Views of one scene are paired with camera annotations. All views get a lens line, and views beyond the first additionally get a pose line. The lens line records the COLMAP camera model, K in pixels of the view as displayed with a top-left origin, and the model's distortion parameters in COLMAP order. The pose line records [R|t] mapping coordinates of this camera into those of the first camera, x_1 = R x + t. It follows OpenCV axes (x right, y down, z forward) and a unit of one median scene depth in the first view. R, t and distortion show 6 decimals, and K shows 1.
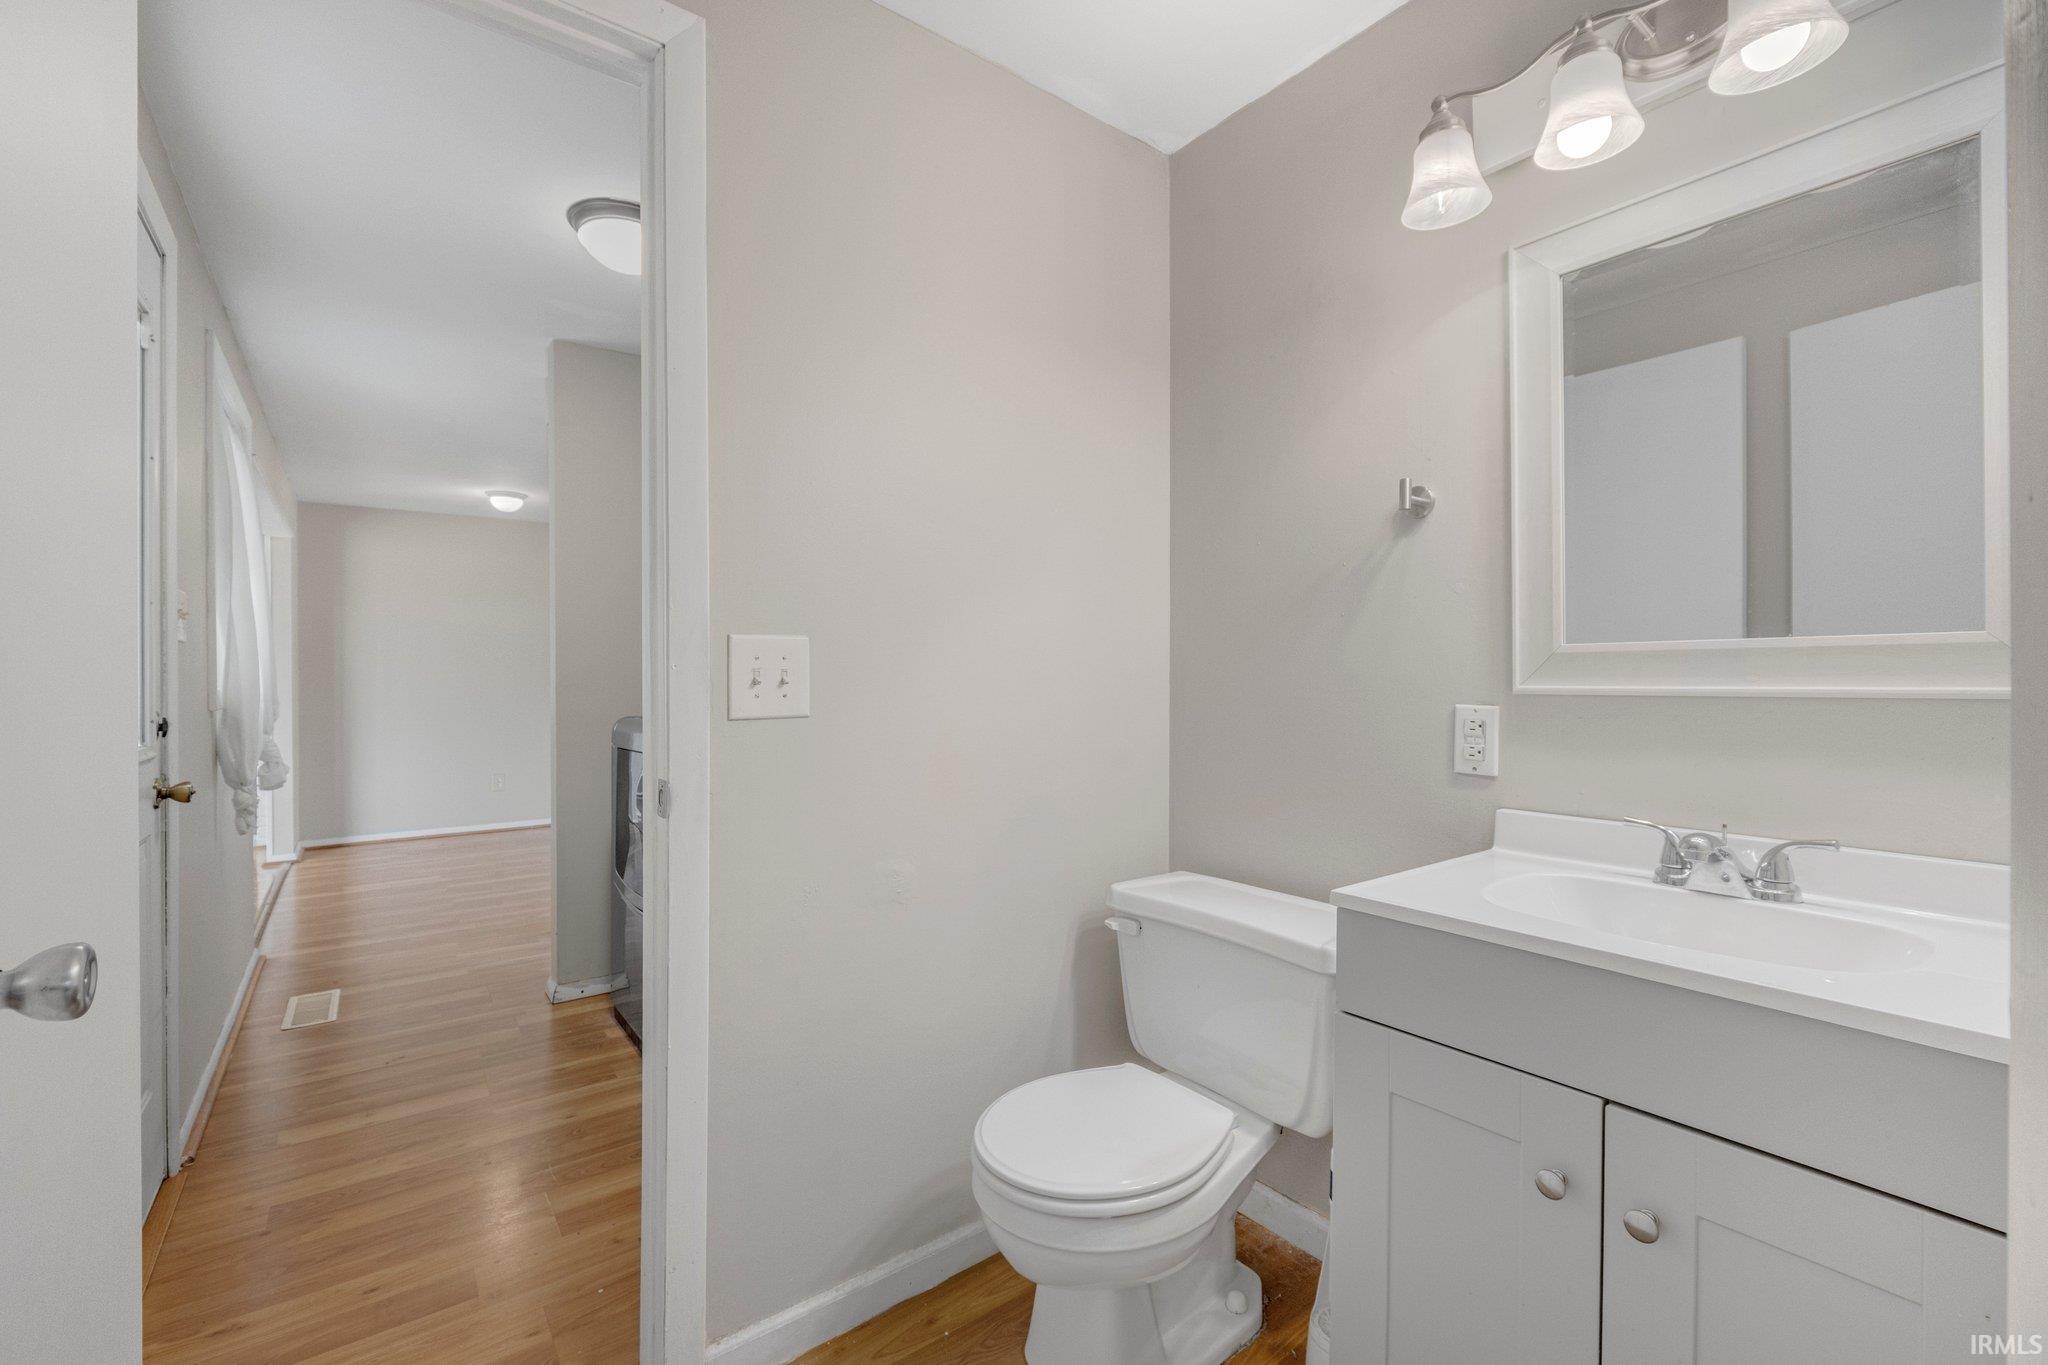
lens RADIAL K [[852.9, 0, 1021.5], [0, 852.9, 684.7], [0, 0, 1]] dist [-0.009256, -0.000901]
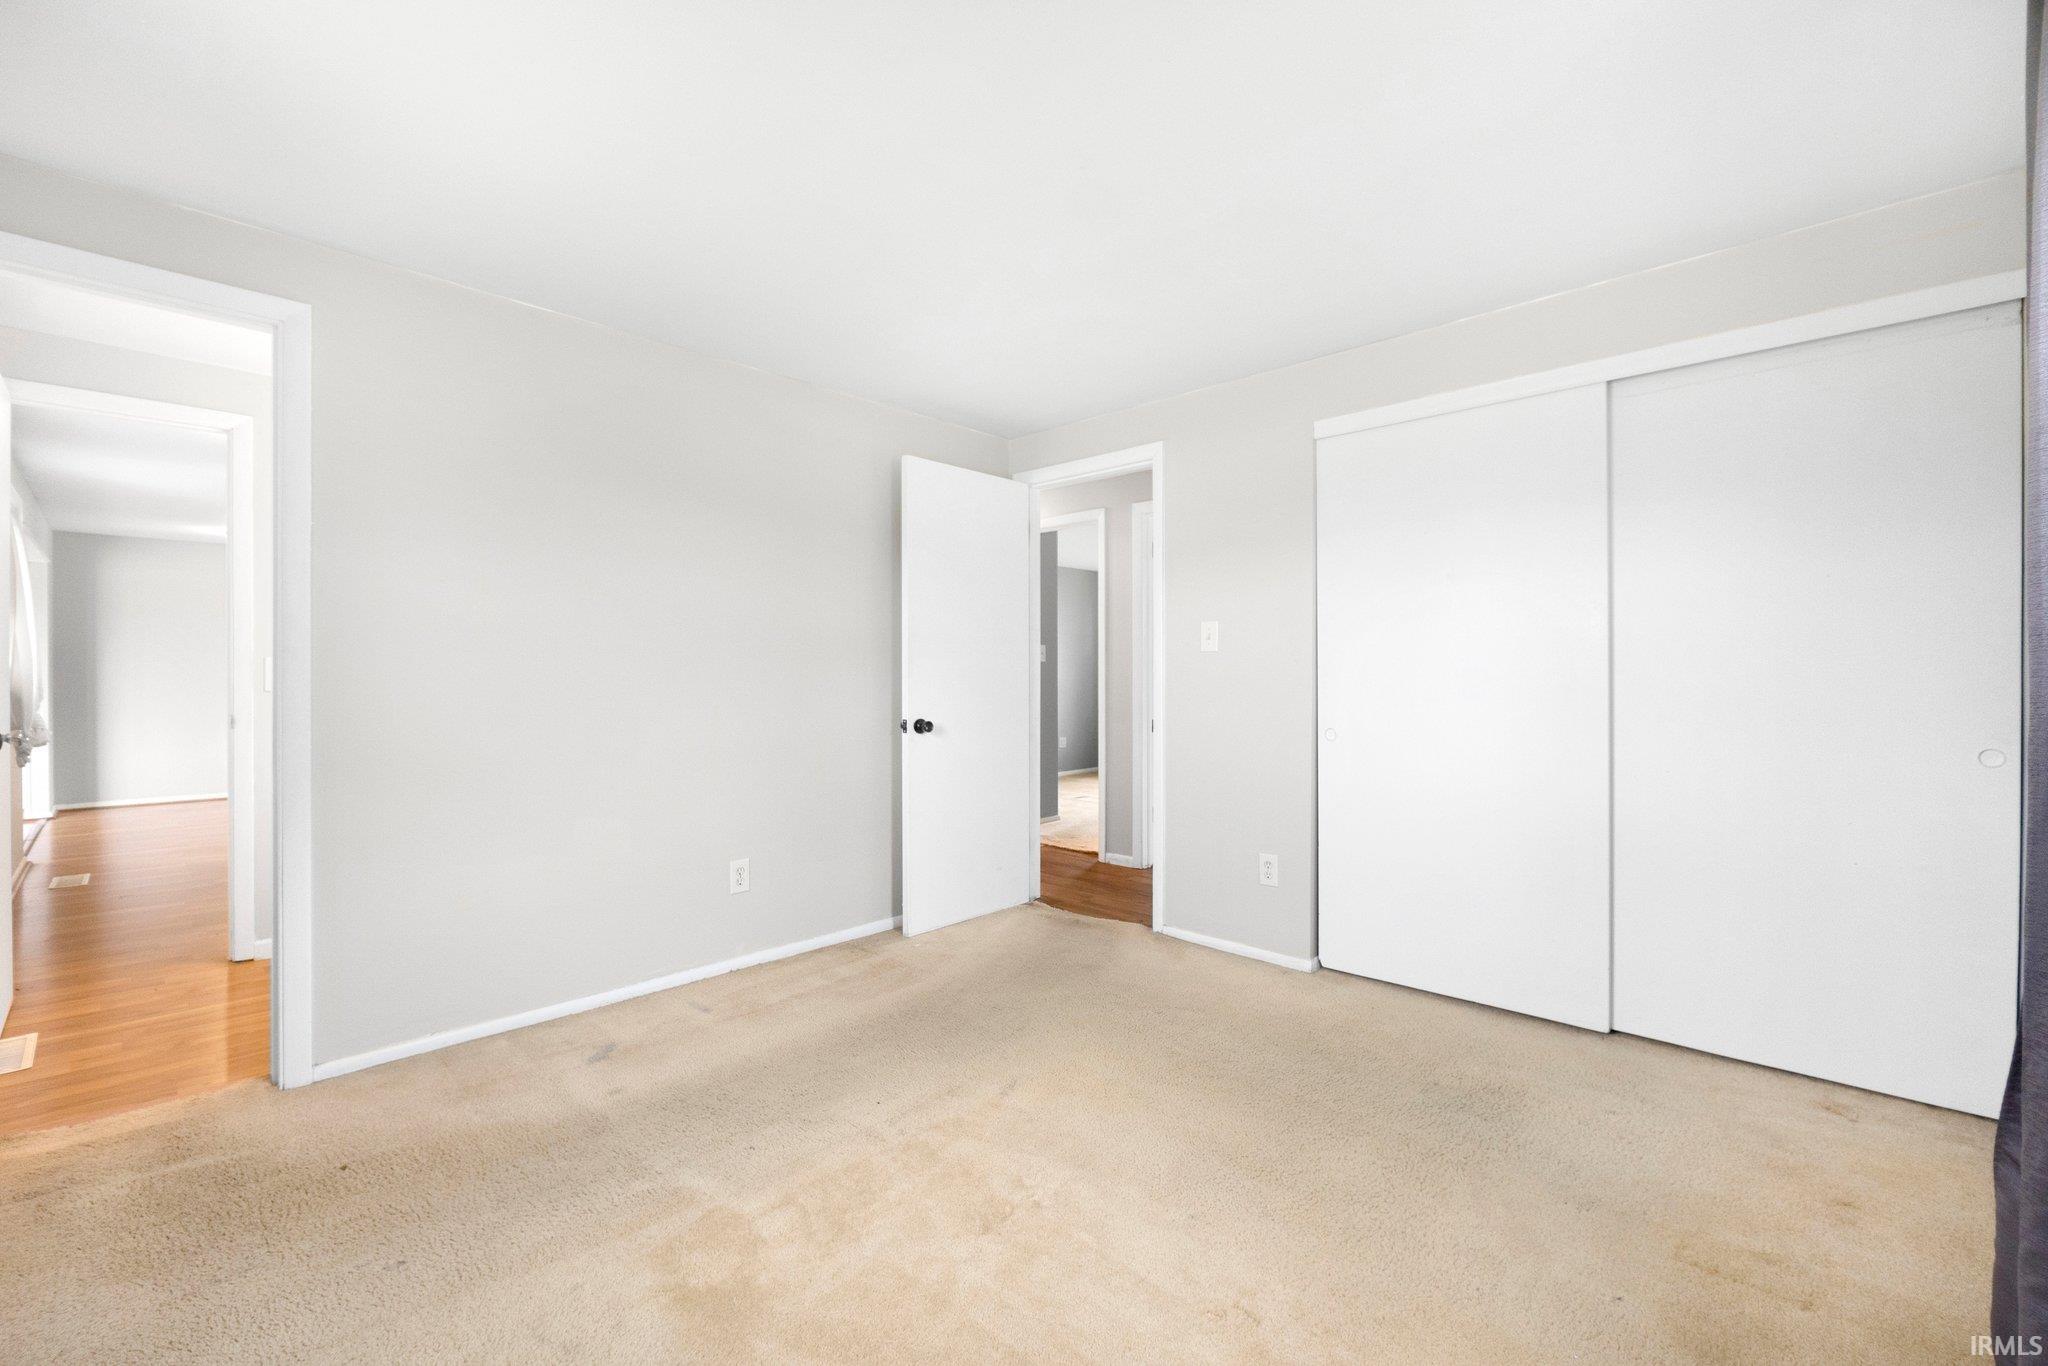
lens RADIAL K [[851.7, 0, 1026.7], [0, 851.7, 680.3], [0, 0, 1]] dist [-0.010064, 0.000779]
pose [[0.987483, 0.001573, 0.157717, 0.598059], [-0.000561, 0.999979, -0.006463, 0.010078], [-0.157724, 0.006294, 0.987463, -0.735063]]
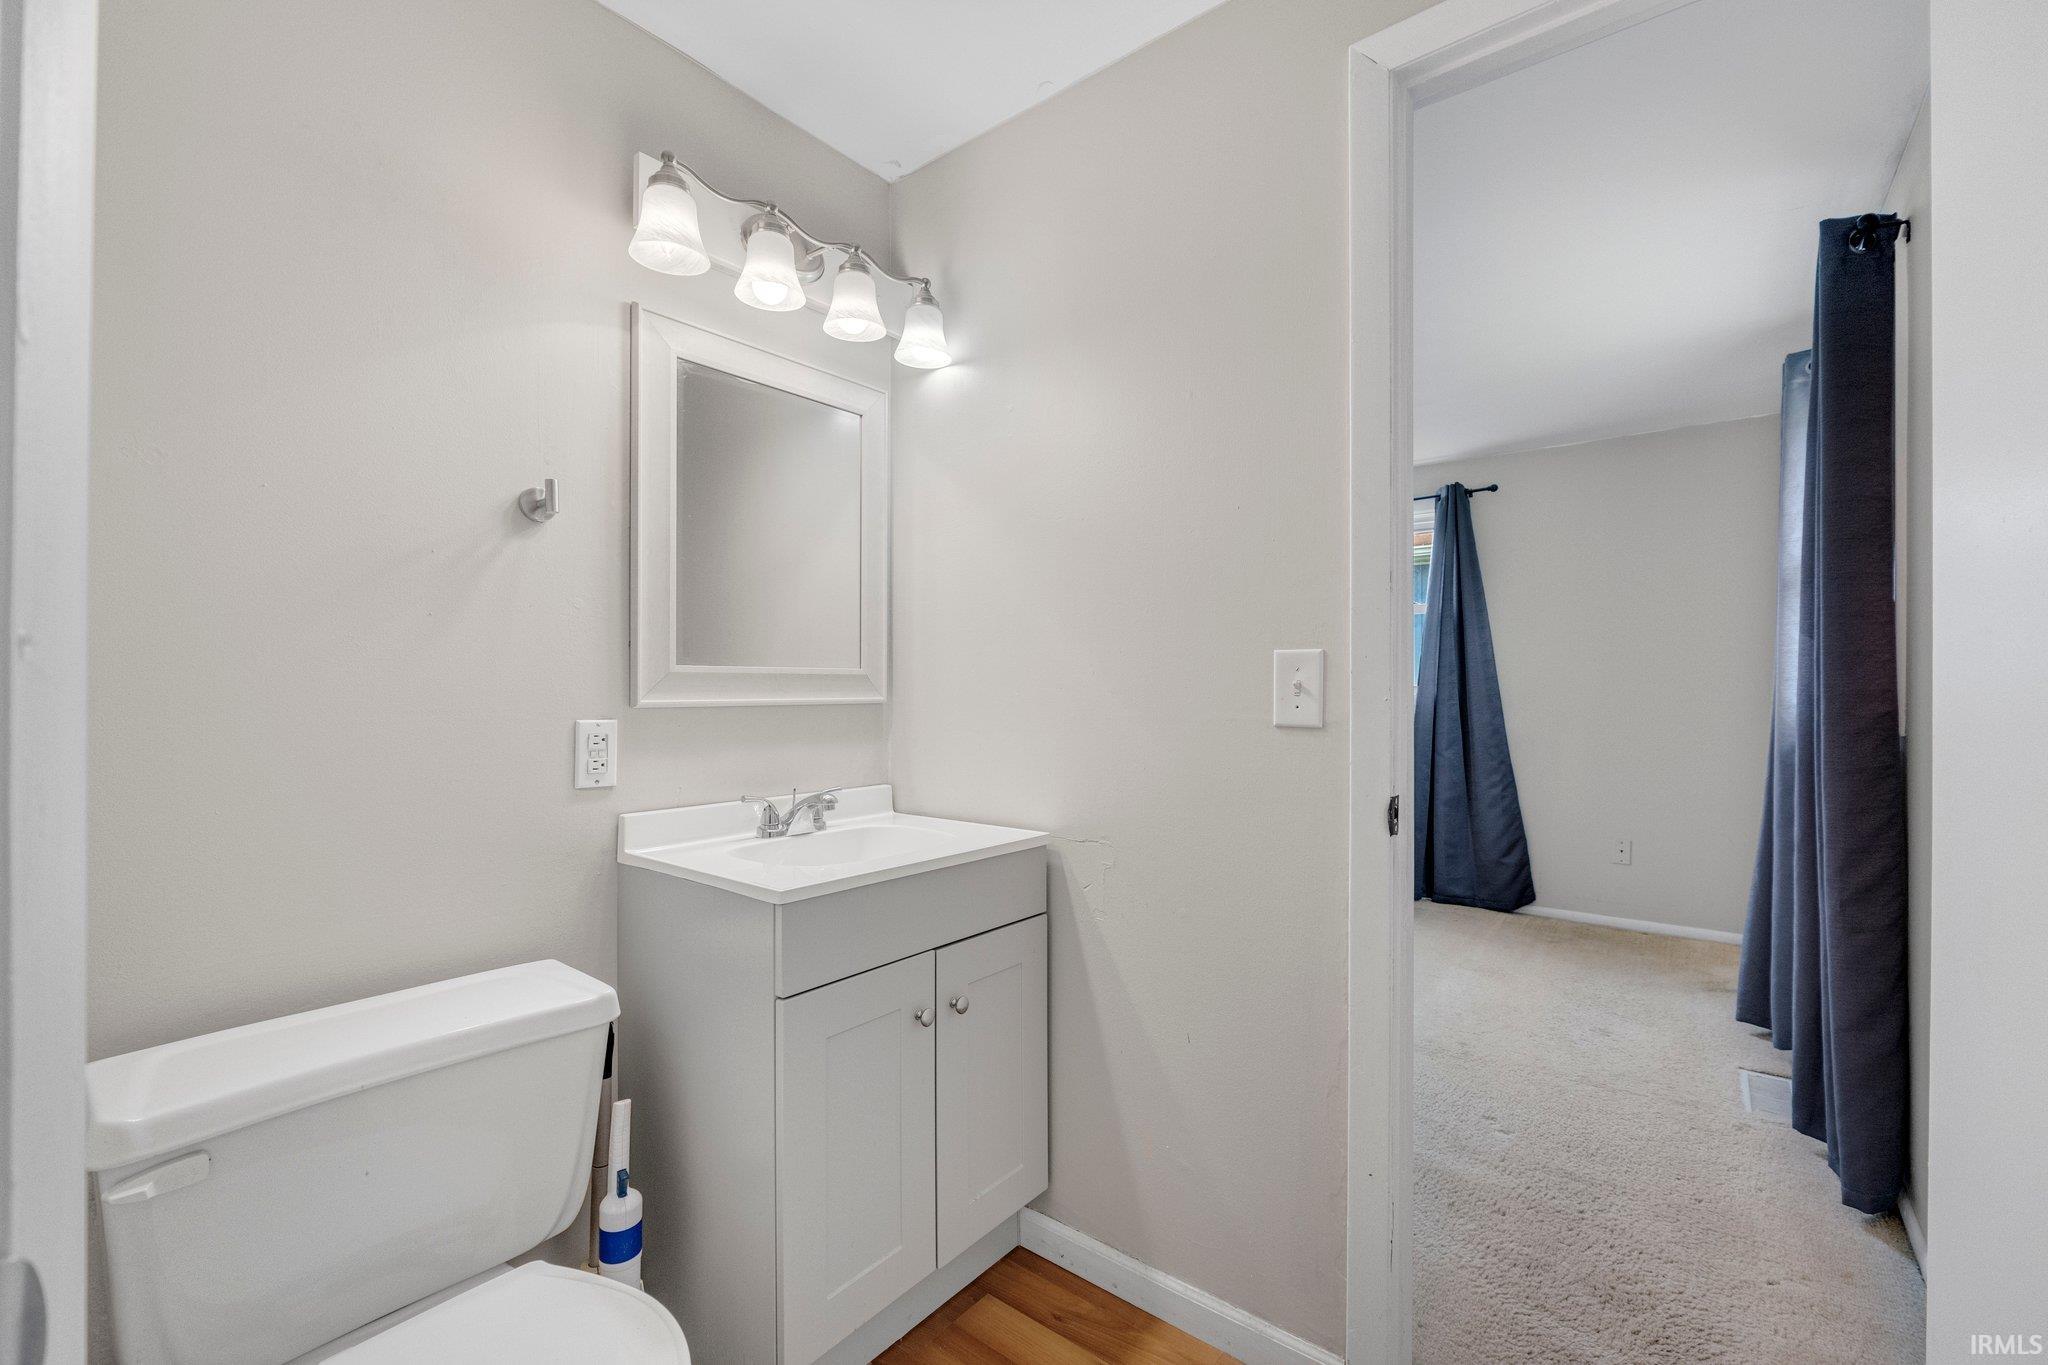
lens RADIAL K [[852.9, 0, 1026.1], [0, 852.9, 688.4], [0, 0, 1]] dist [-0.009256, -0.000901]
pose [[-0.234351, -0.001427, 0.972151, -0.594795], [0.005843, 0.999979, 0.002876, -0.014074], [-0.972134, 0.006354, -0.234338, 0.738950]]
